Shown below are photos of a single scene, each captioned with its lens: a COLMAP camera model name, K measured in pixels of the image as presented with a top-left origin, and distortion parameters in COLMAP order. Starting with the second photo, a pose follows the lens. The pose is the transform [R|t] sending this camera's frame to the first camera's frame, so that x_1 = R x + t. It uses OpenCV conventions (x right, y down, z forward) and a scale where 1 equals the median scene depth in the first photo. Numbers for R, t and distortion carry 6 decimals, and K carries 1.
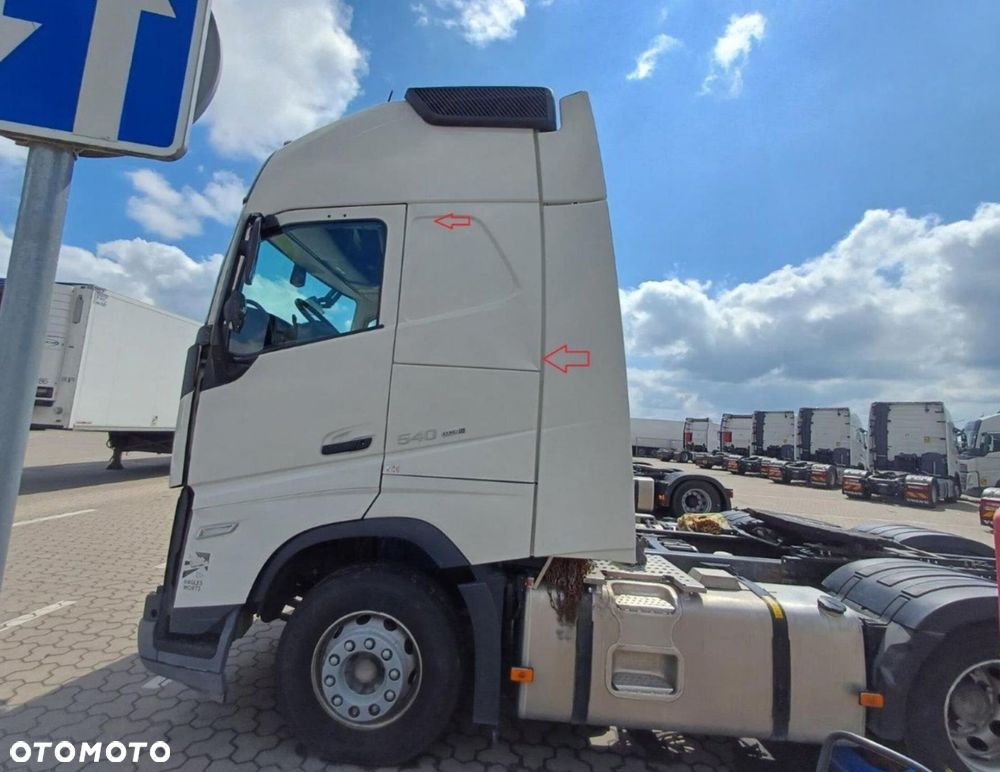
lens RADIAL K [[466.4, 0, 516.1], [0, 466.4, 371.7], [0, 0, 1]] dist [0.014466, -0.006124]
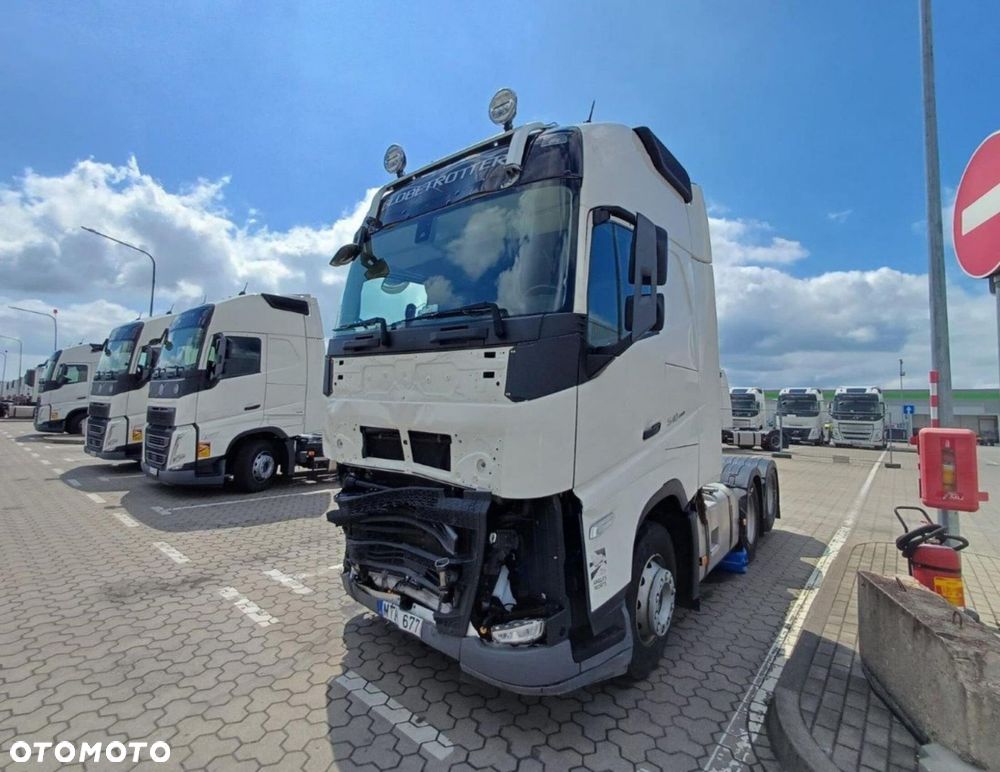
lens RADIAL K [[466.4, 0, 484.1], [0, 466.4, 378.3], [0, 0, 1]] dist [0.014466, -0.006124]
pose [[0.605250, 0.013158, 0.795927, -1.942101], [-0.094682, 0.993955, 0.055568, -0.377106], [-0.790384, -0.108993, 0.602838, -2.218083]]
